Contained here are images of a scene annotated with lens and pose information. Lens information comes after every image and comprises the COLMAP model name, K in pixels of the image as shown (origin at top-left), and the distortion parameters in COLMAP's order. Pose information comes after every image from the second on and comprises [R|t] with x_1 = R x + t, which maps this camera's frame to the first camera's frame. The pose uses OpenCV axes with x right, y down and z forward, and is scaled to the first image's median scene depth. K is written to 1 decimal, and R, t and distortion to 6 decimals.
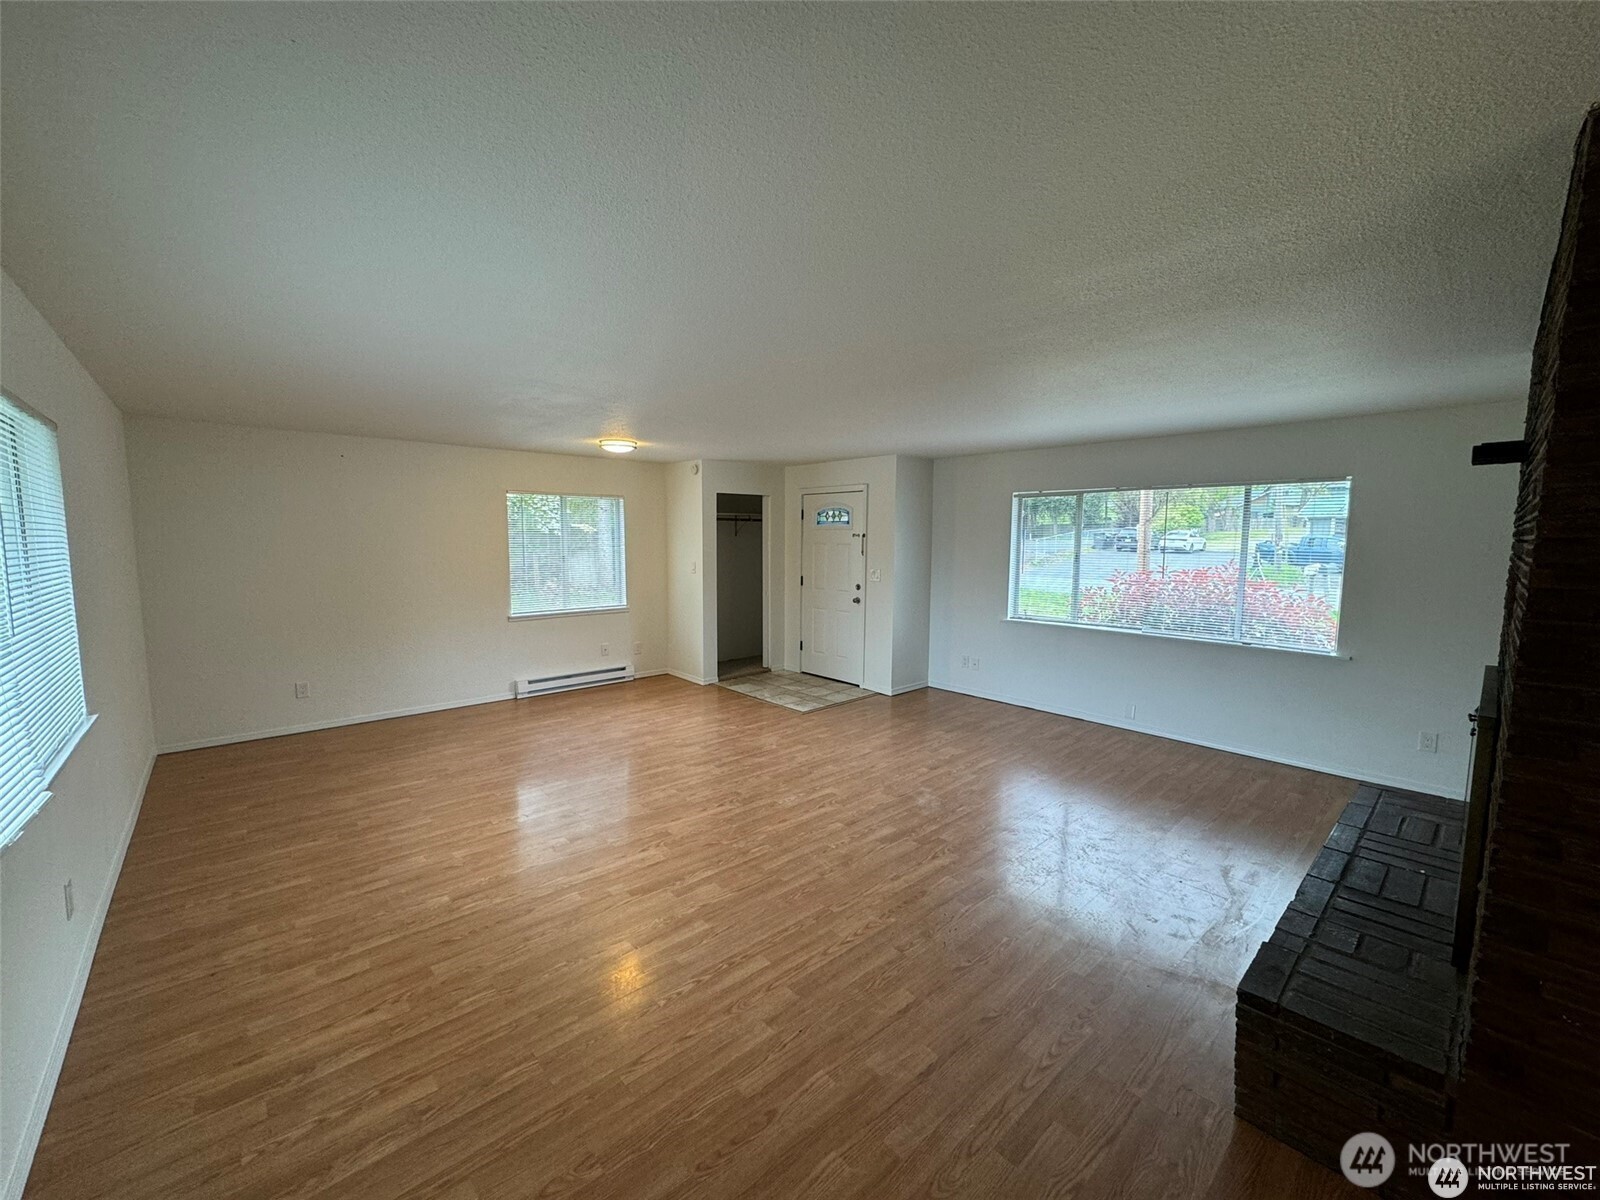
lens RADIAL K [[634.1, 0, 801.9], [0, 634.1, 605.8], [0, 0, 1]] dist [-0.003182, 0.000436]
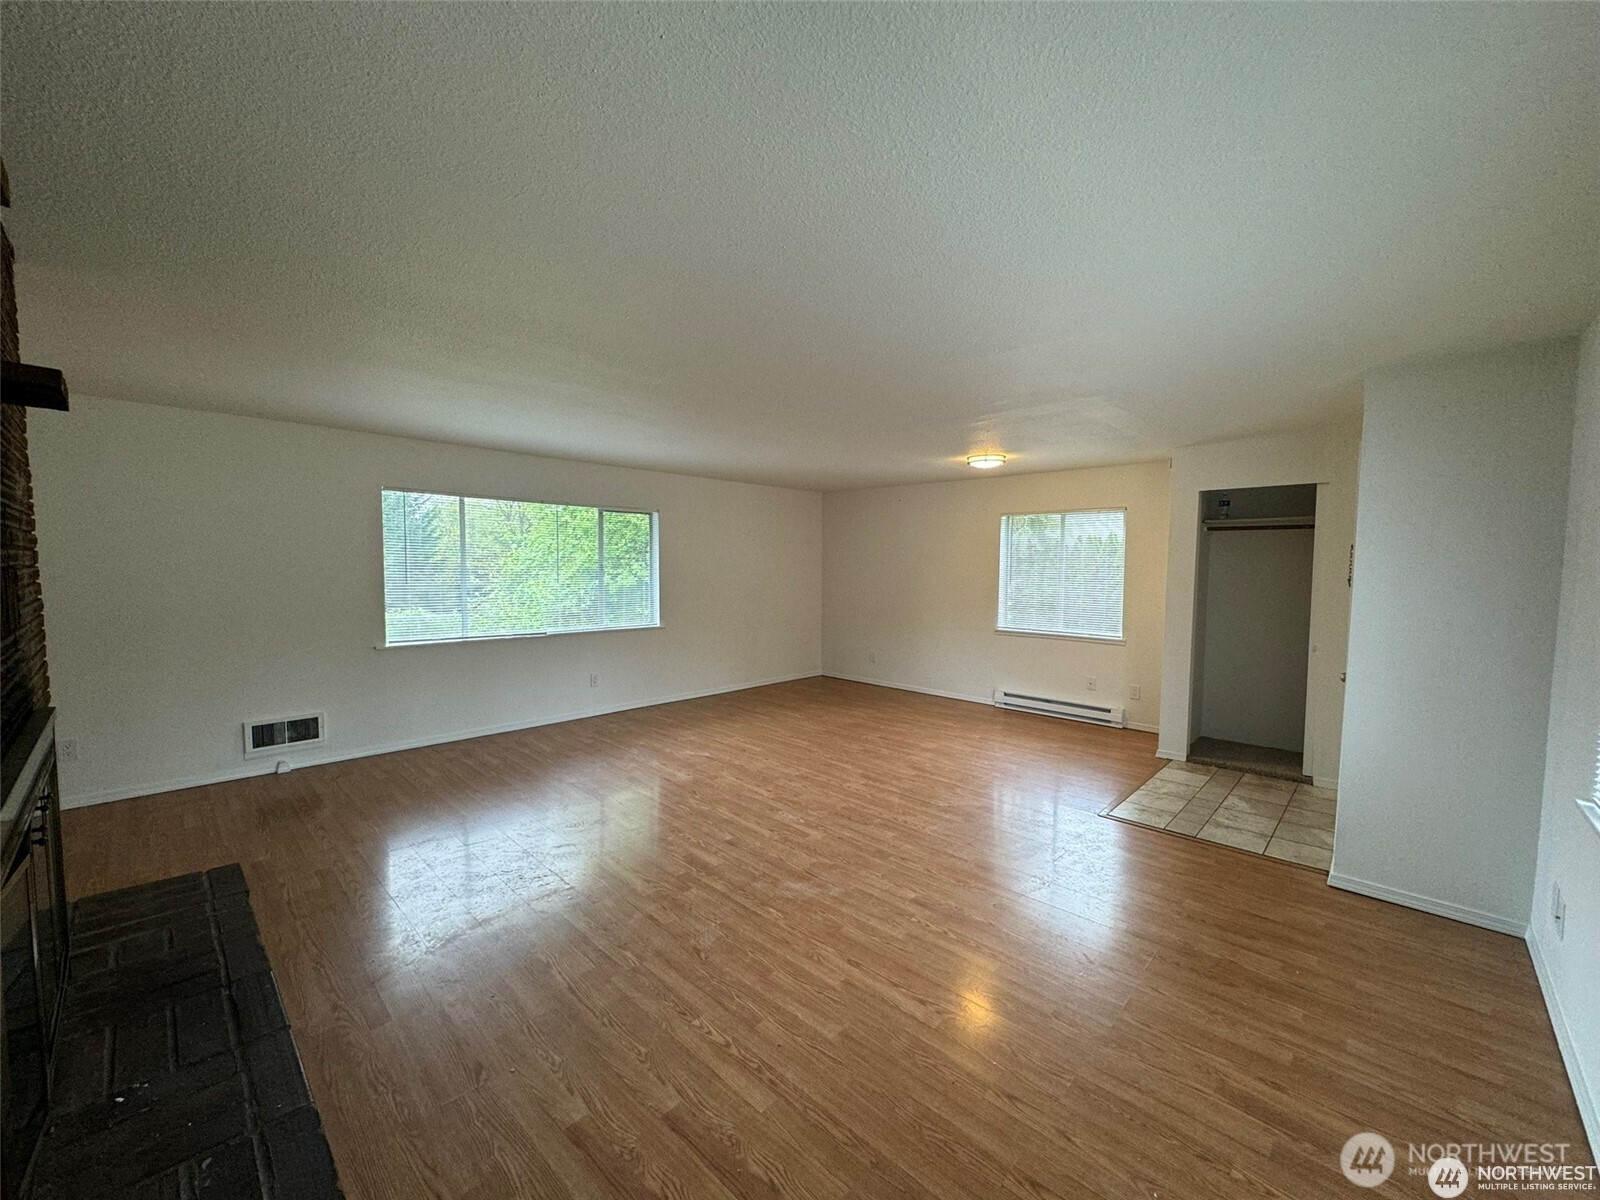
lens RADIAL K [[634.1, 0, 796.8], [0, 634.1, 593.4], [0, 0, 1]] dist [-0.003182, 0.000436]
pose [[0.064378, 0.047722, -0.996784, 0.856340], [-0.113189, 0.992759, 0.040219, -0.070489], [0.991486, 0.110235, 0.069314, 0.824717]]
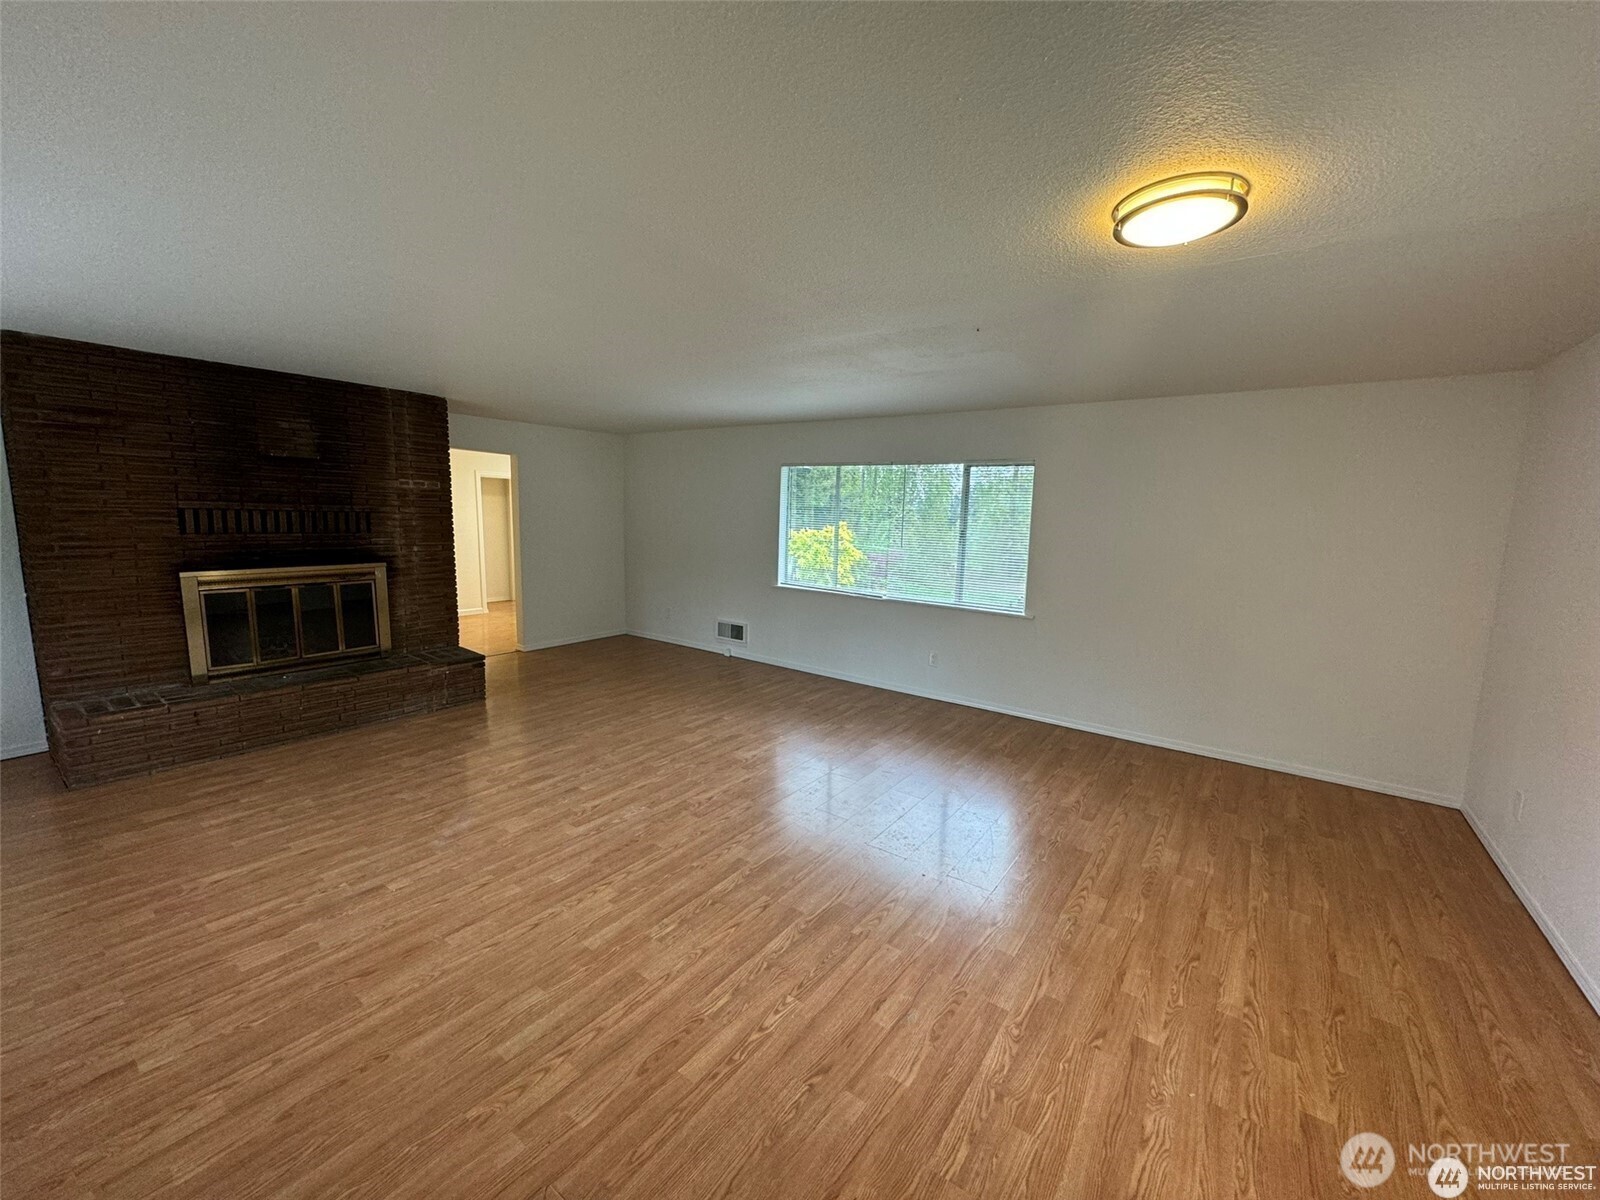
lens RADIAL K [[634.1, 0, 801.9], [0, 634.1, 602.1], [0, 0, 1]] dist [-0.003182, 0.000436]
pose [[-0.979337, -0.004349, -0.202190, -0.062841], [-0.053132, 0.970181, 0.236487, -0.166327], [0.195133, 0.242344, -0.950365, 1.622747]]
